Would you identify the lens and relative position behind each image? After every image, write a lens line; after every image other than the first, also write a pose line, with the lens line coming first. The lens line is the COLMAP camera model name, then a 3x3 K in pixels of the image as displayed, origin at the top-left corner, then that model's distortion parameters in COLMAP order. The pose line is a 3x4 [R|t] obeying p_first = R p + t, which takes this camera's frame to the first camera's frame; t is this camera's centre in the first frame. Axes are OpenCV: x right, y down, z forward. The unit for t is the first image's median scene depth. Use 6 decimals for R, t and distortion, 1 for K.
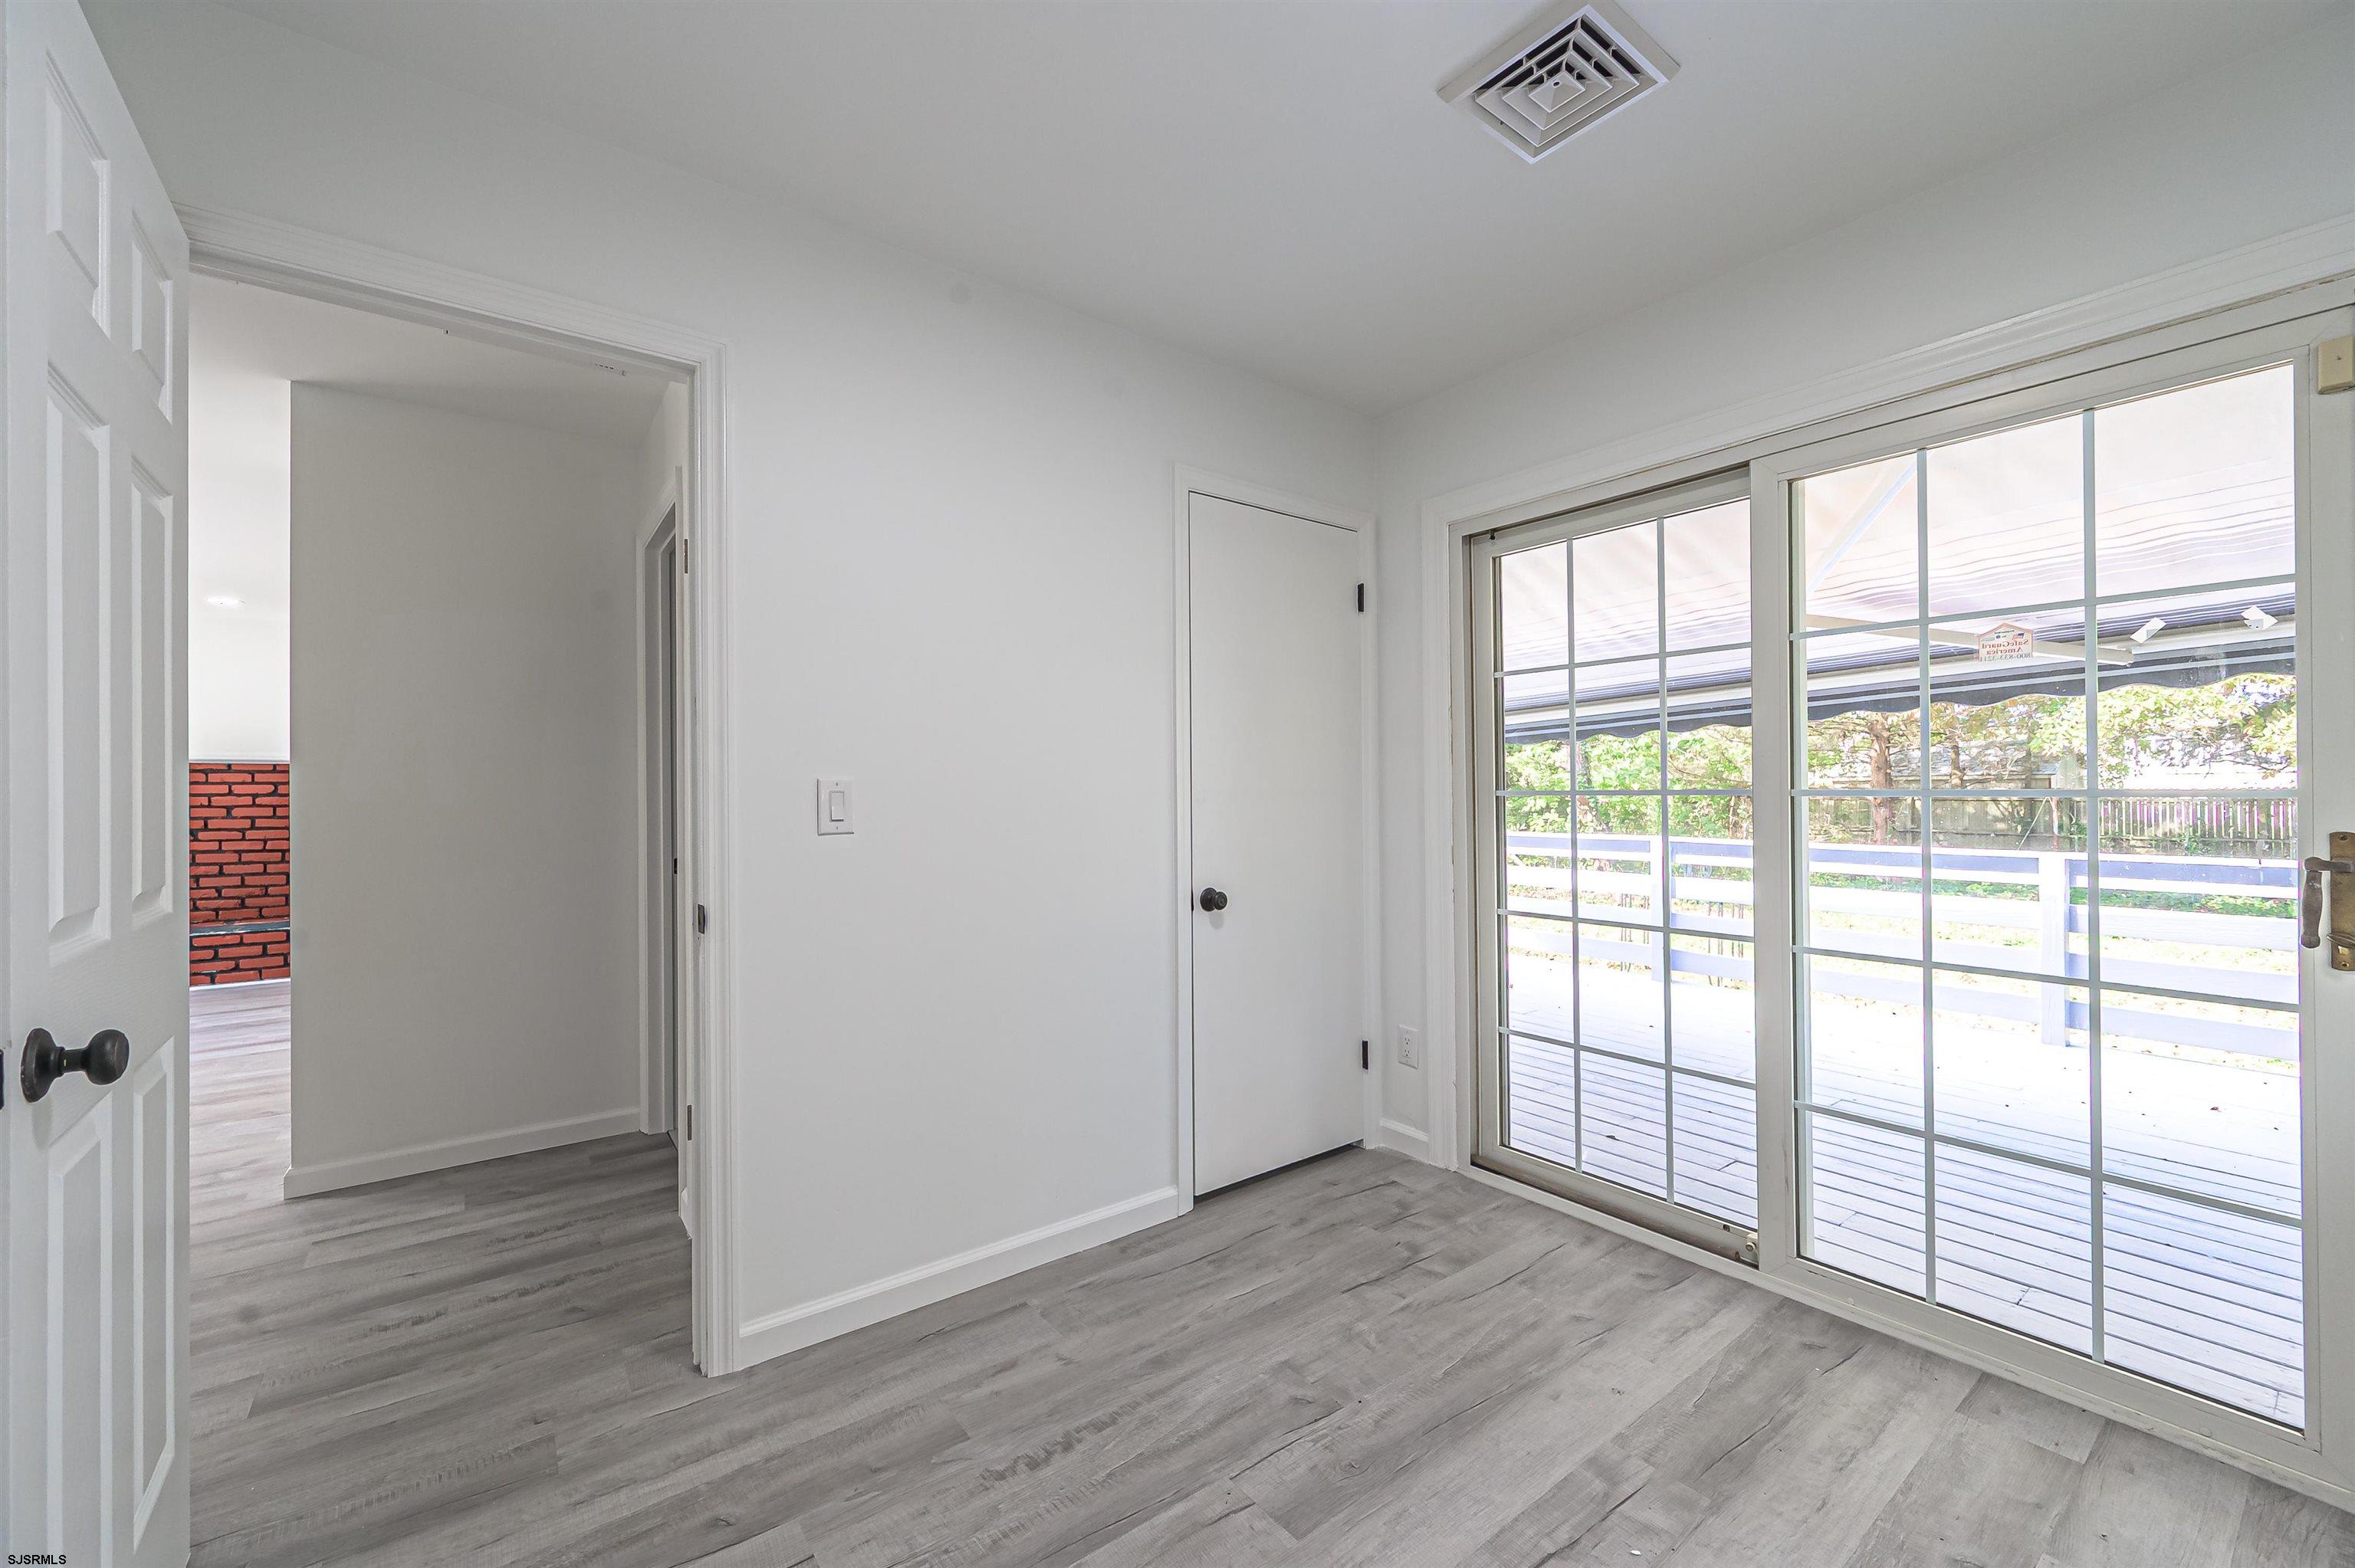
lens RADIAL K [[932.5, 0, 1176.0], [0, 932.5, 790.6], [0, 0, 1]] dist [0.001215, 0.000438]
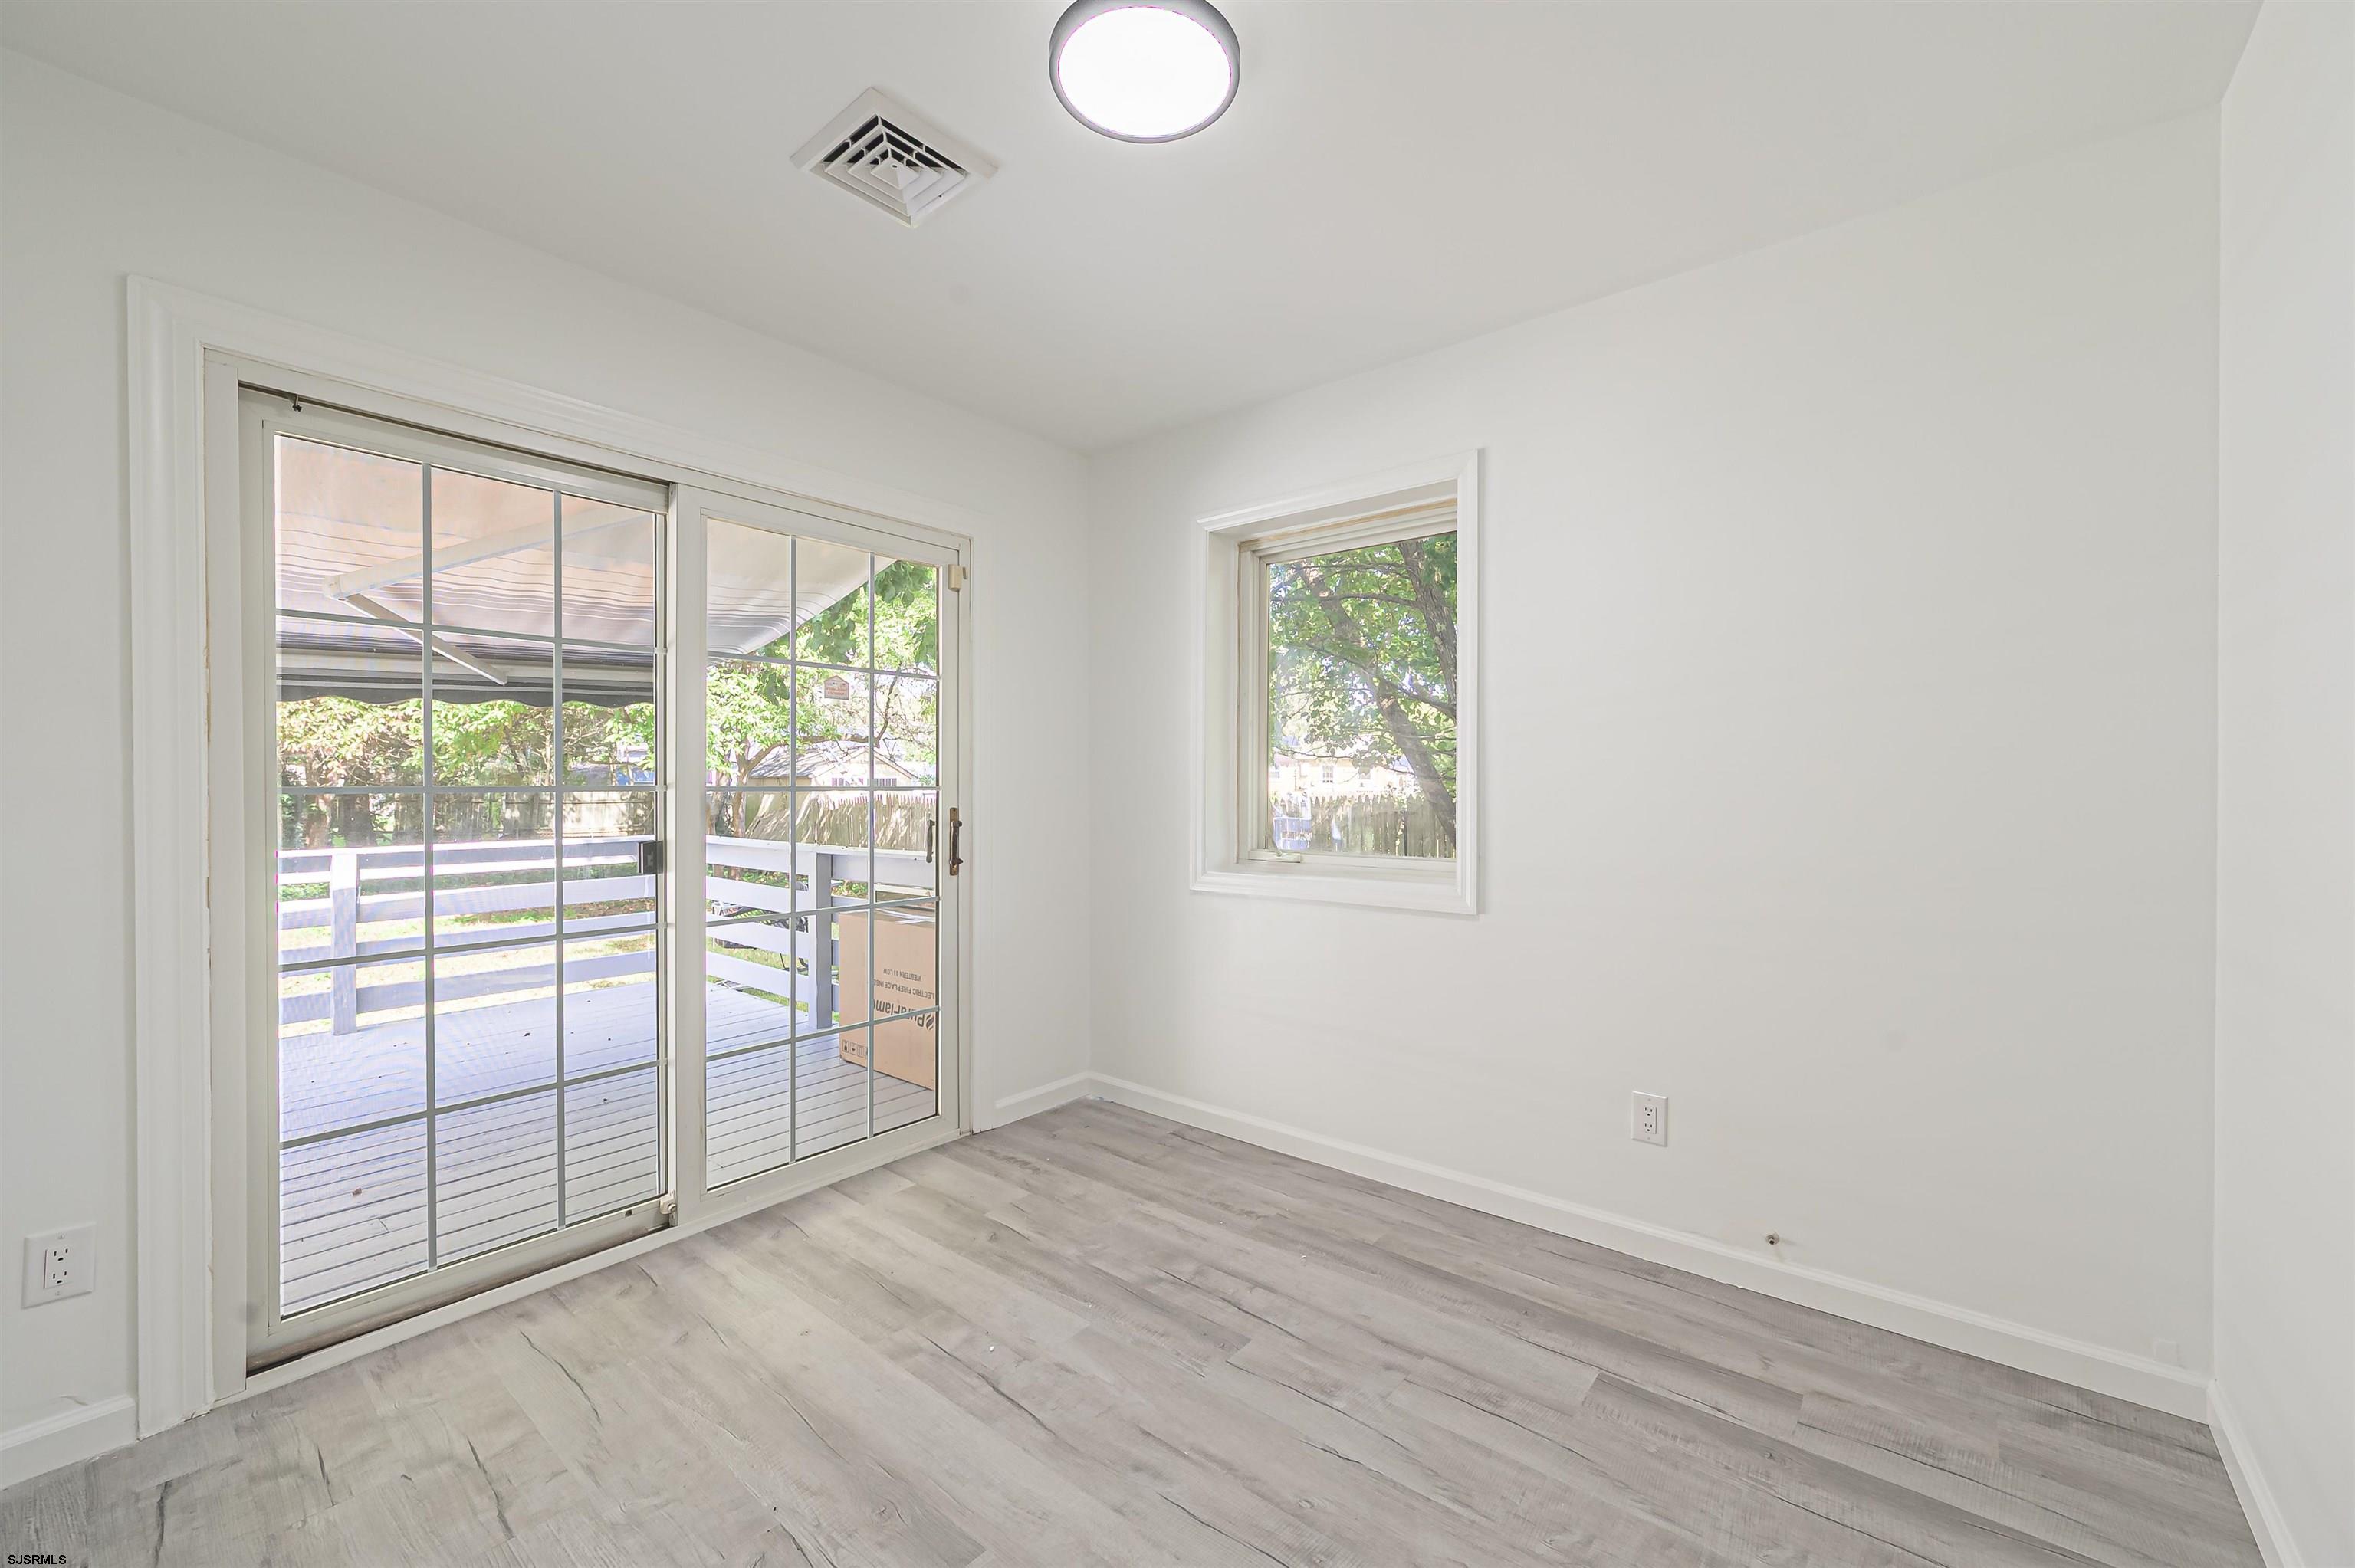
lens RADIAL K [[932.5, 0, 1176.0], [0, 932.5, 790.6], [0, 0, 1]] dist [0.001215, 0.000438]
pose [[-0.237554, 0.001615, 0.971373, -0.555137], [-0.000768, 0.999998, -0.001850, 0.004344], [-0.971374, -0.001185, -0.237552, 0.662111]]
